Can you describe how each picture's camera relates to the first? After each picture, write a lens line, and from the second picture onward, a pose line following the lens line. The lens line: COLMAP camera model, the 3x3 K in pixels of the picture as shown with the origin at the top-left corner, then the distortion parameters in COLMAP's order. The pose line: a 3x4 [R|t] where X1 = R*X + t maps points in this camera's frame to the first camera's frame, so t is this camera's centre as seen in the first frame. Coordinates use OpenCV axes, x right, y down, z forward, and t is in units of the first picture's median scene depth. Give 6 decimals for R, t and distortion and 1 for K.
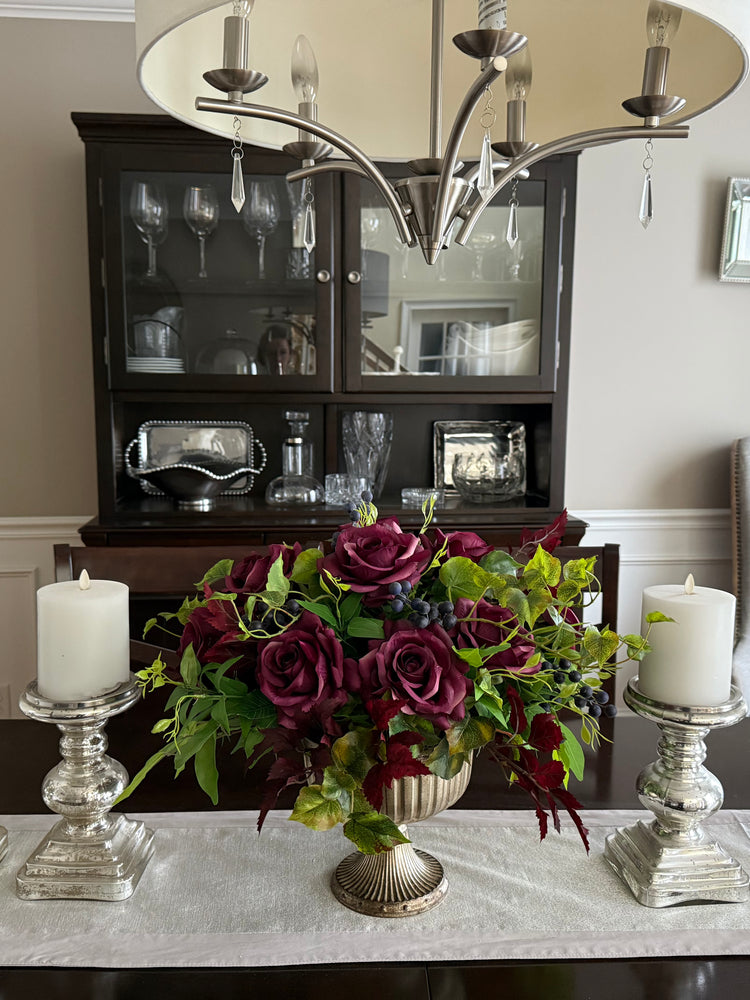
lens RADIAL K [[873.0, 0, 379.3], [0, 873.0, 500.7], [0, 0, 1]] dist [0.054897, -0.091906]
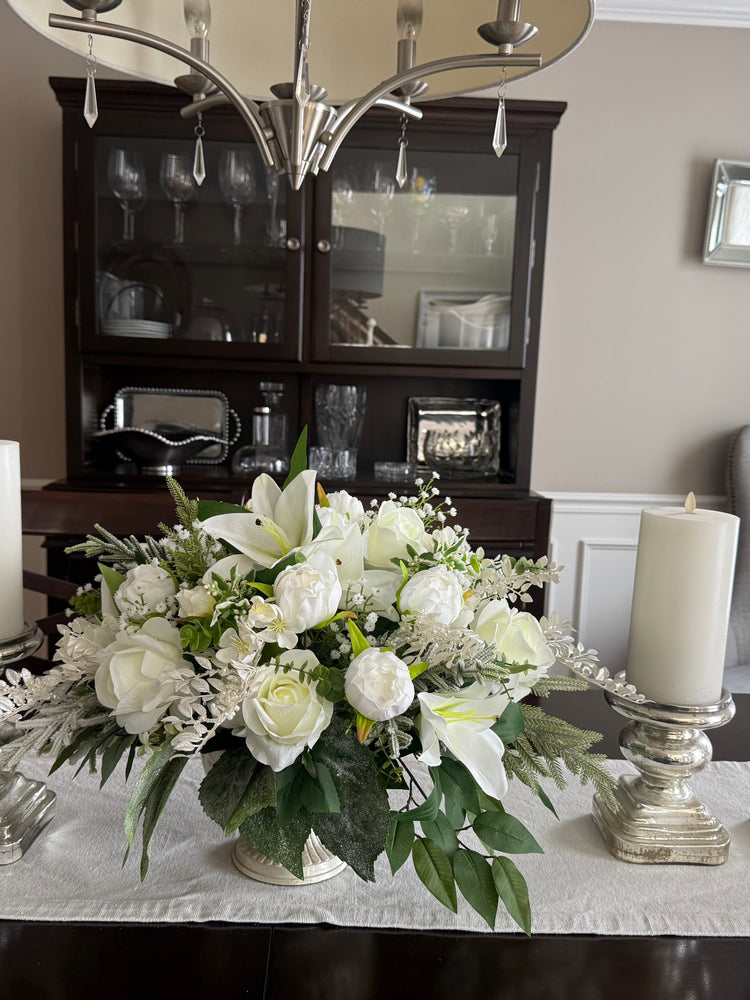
lens RADIAL K [[873.0, 0, 370.5], [0, 873.0, 494.3], [0, 0, 1]] dist [0.054897, -0.091906]
pose [[0.998954, 0.033794, -0.030795, 0.158250], [-0.033755, 0.999429, 0.001789, 0.060289], [0.030838, -0.000748, 0.999524, -0.003283]]
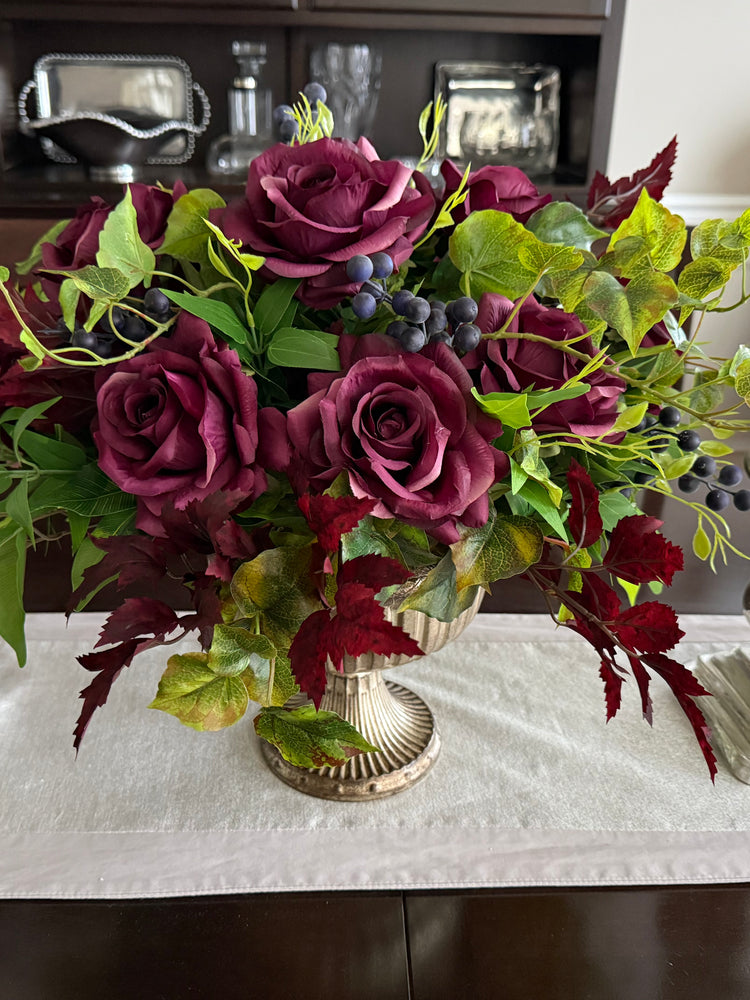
lens RADIAL K [[948.9, 0, 366.9], [0, 948.9, 499.3], [0, 0, 1]] dist [0.025580, 0.000000]
pose [[0.999885, 0.014639, 0.003919, 0.017681], [-0.015138, 0.953040, 0.302465, 0.051127], [0.000693, -0.302490, 0.953152, 0.370253]]
